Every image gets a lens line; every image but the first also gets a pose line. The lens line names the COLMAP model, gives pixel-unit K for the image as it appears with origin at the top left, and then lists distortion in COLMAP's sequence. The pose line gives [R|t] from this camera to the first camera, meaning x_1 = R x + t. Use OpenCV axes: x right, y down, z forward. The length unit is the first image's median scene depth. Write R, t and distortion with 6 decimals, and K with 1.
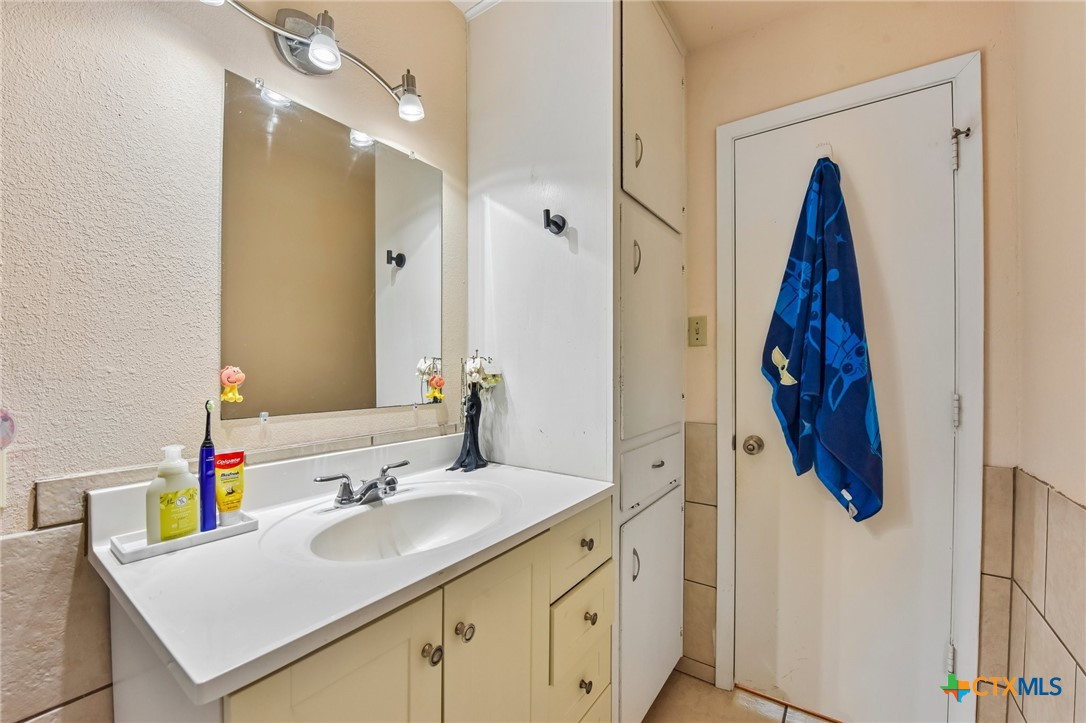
lens RADIAL K [[439.5, 0, 554.9], [0, 439.5, 362.2], [0, 0, 1]] dist [-0.019071, -0.000721]
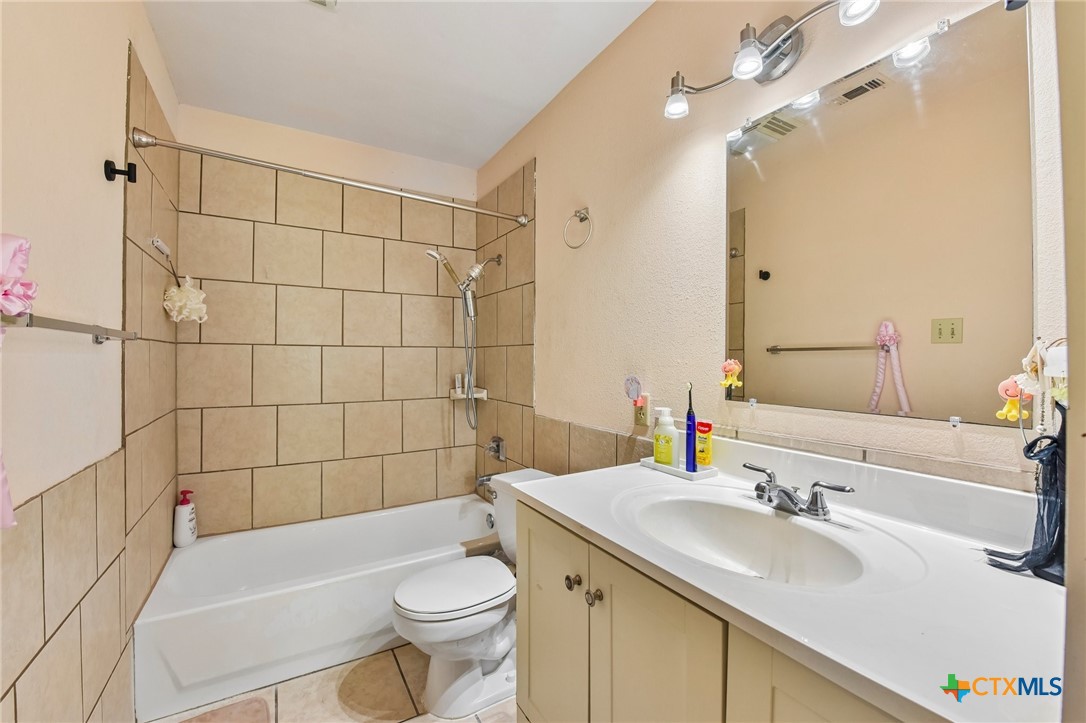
lens RADIAL K [[439.5, 0, 554.9], [0, 439.5, 362.2], [0, 0, 1]] dist [-0.019071, -0.000721]
pose [[-0.402802, -0.003662, -0.915280, 0.650064], [0.000311, 0.999991, -0.004138, 0.023847], [0.915287, -0.001952, -0.402797, 1.047957]]
